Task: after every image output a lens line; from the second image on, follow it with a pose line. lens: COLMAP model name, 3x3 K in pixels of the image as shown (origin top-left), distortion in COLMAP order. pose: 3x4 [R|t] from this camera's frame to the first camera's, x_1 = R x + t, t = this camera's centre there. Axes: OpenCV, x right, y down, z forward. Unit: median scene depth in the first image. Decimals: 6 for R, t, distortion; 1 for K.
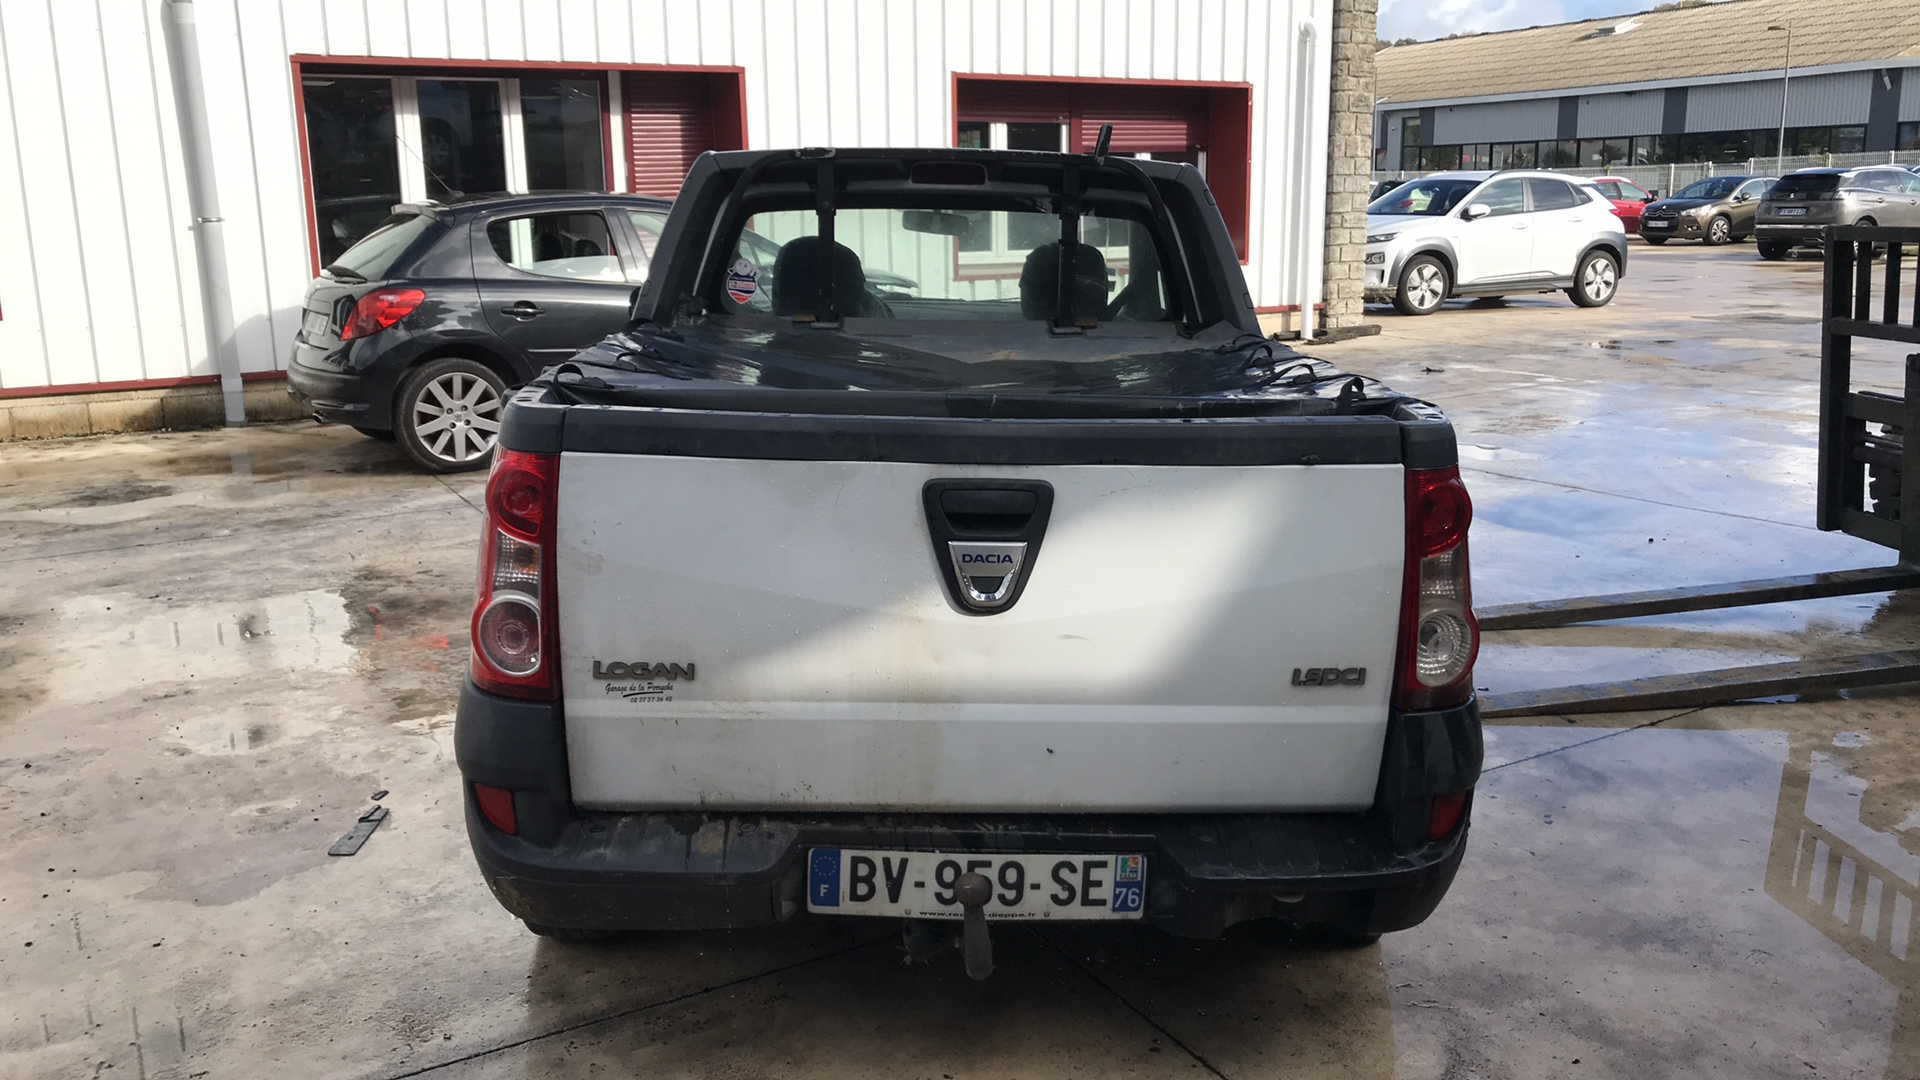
lens RADIAL K [[1550.6, 0, 959.3], [0, 1550.6, 506.1], [0, 0, 1]] dist [0.035045, -0.050033]
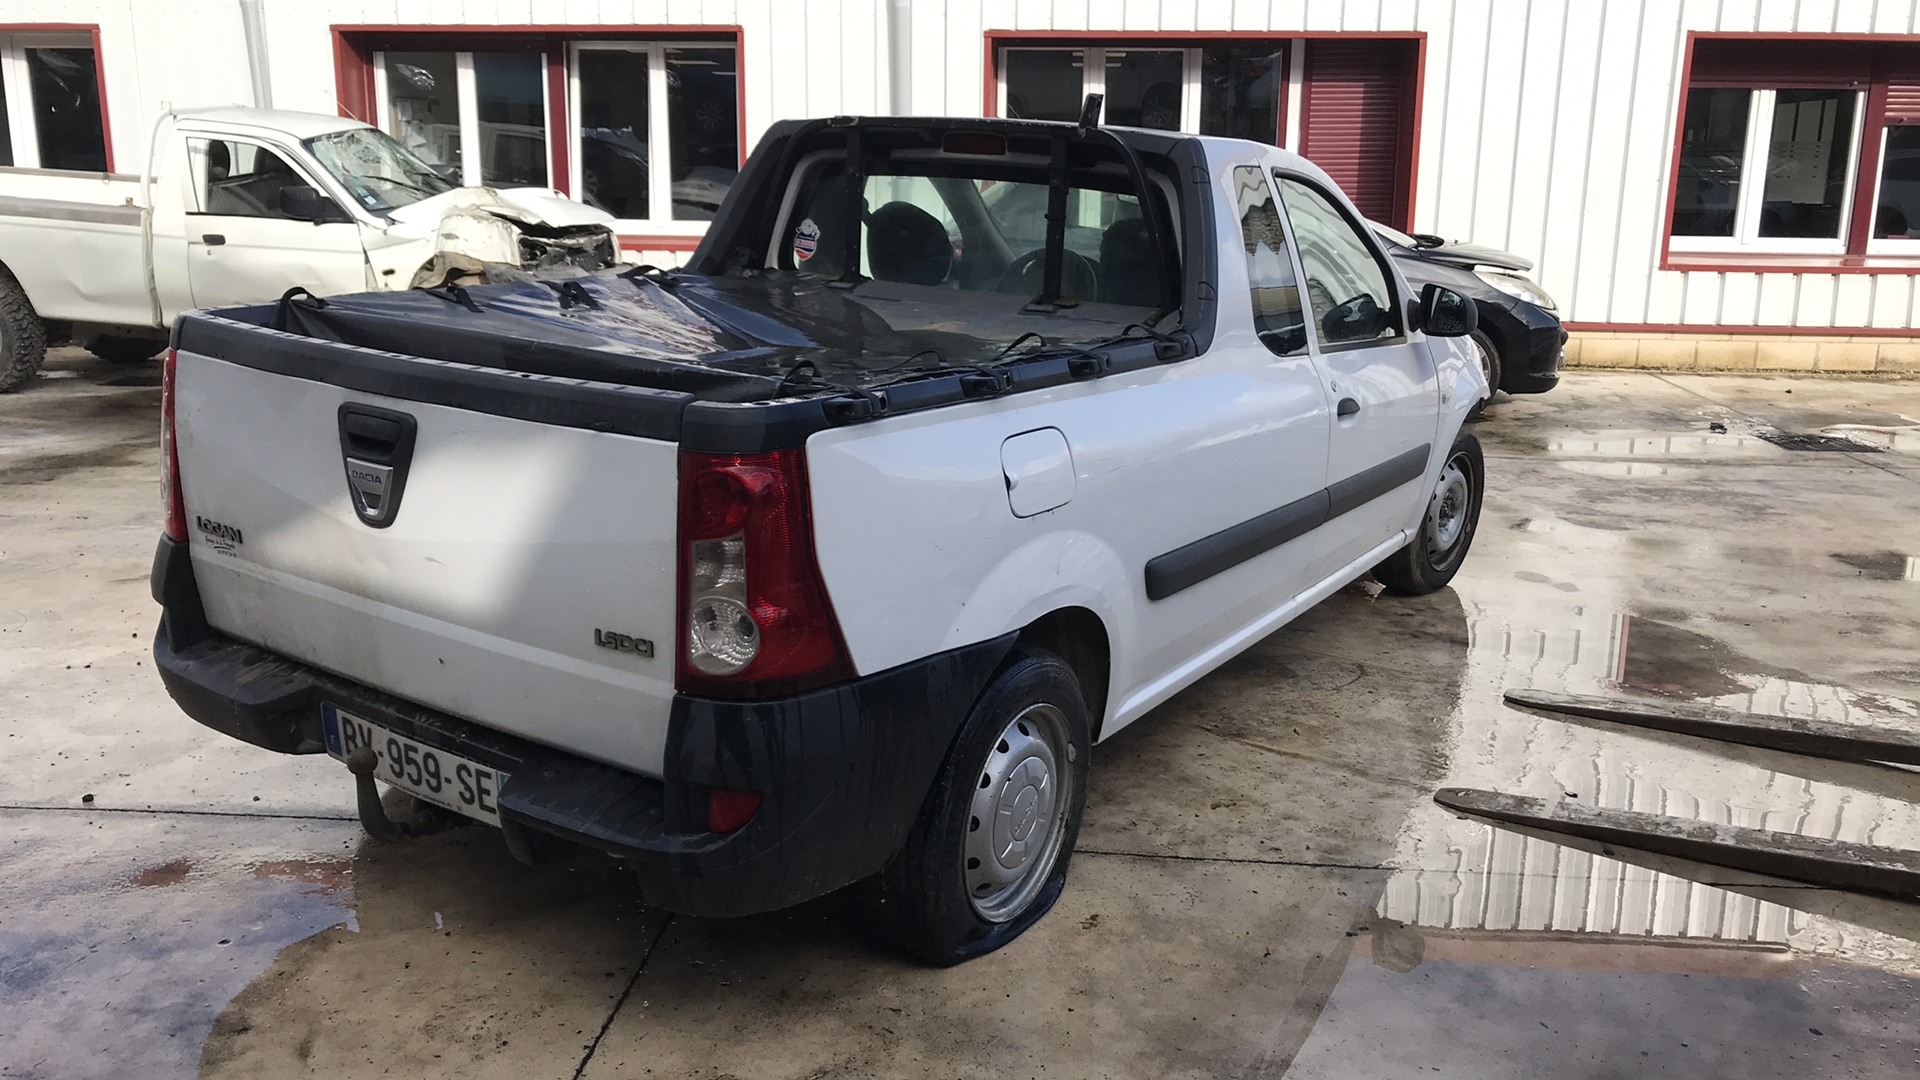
lens RADIAL K [[1550.6, 0, 957.6], [0, 1550.6, 504.6], [0, 0, 1]] dist [0.035045, -0.050033]
pose [[0.819093, 0.147091, -0.554482, 0.942006], [-0.136514, 0.988780, 0.060639, -0.069269], [0.557181, 0.026025, 0.829983, 0.270510]]
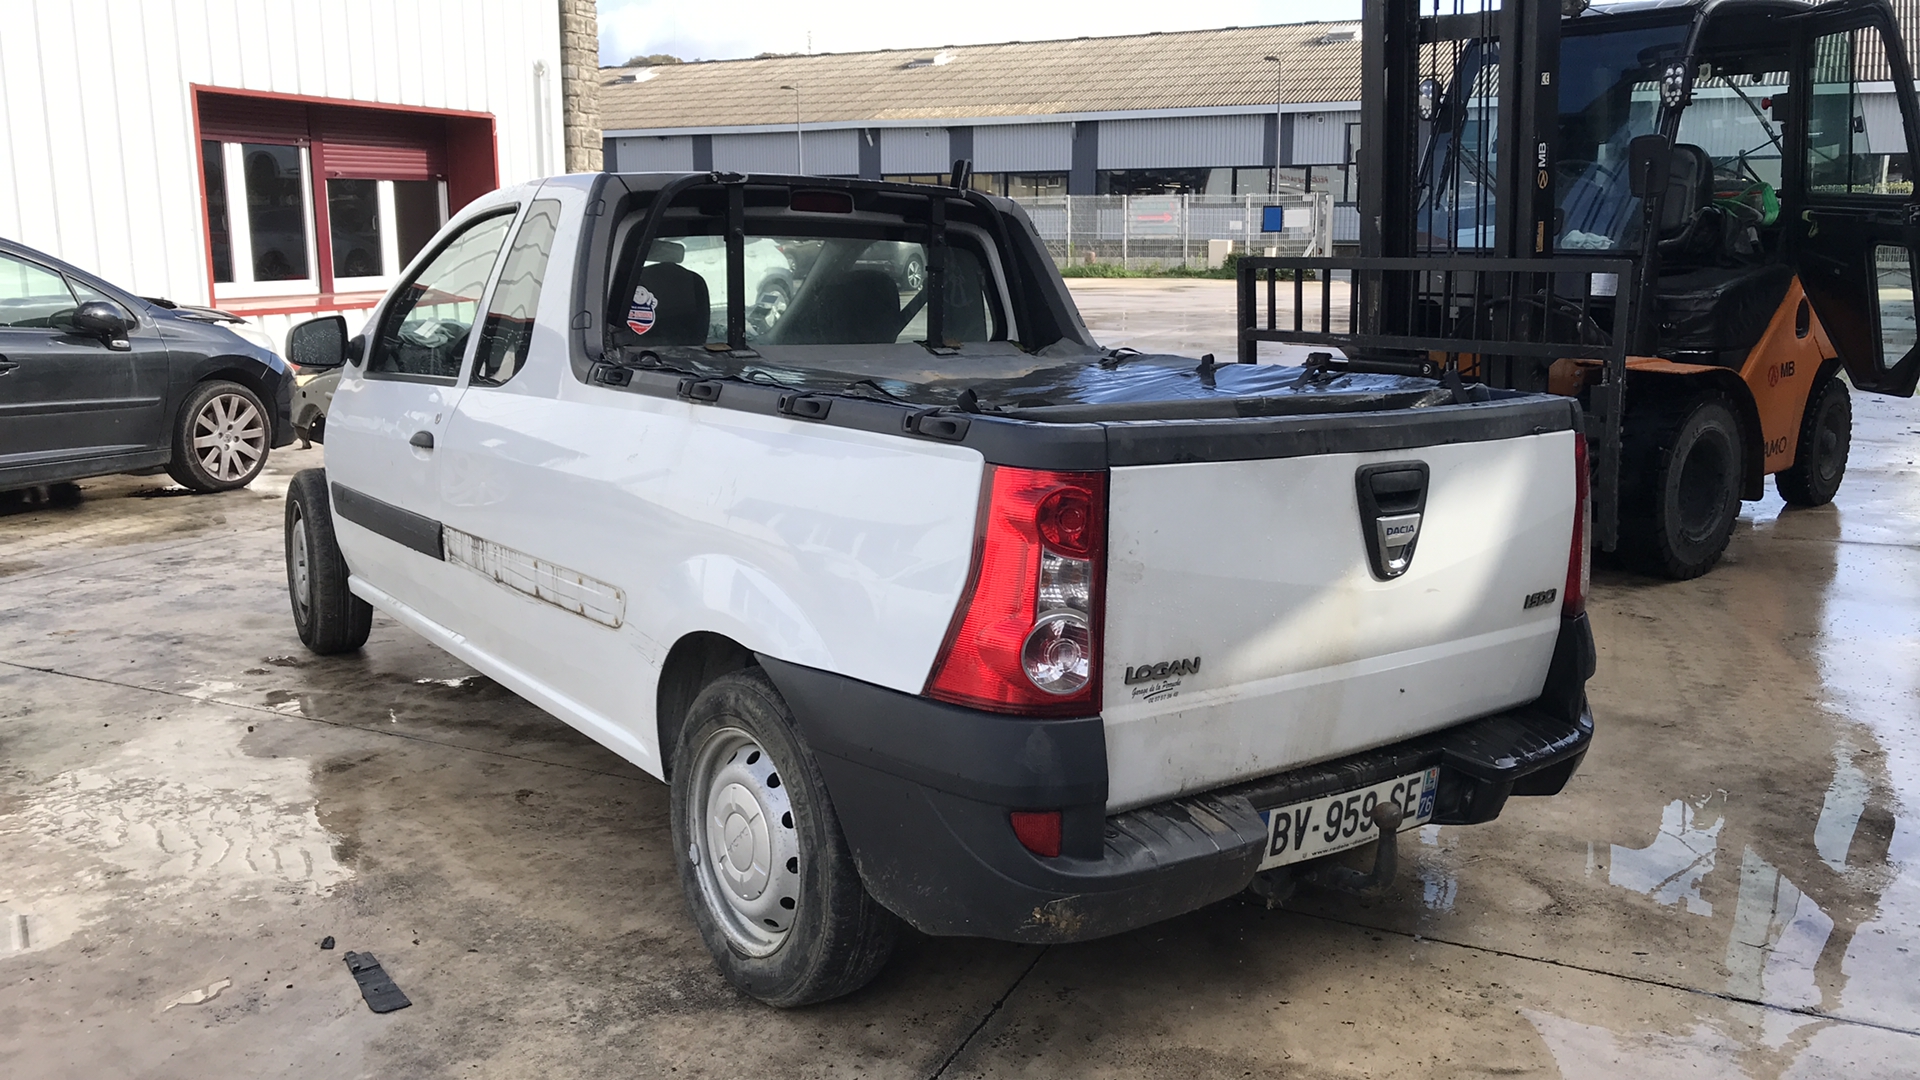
lens RADIAL K [[1550.6, 0, 950.0], [0, 1550.6, 495.6], [0, 0, 1]] dist [0.035045, -0.050033]
pose [[0.823578, -0.085343, 0.560745, -0.858366], [0.100888, 0.994893, 0.003243, -0.028002], [-0.558158, 0.053902, 0.827982, 0.196963]]
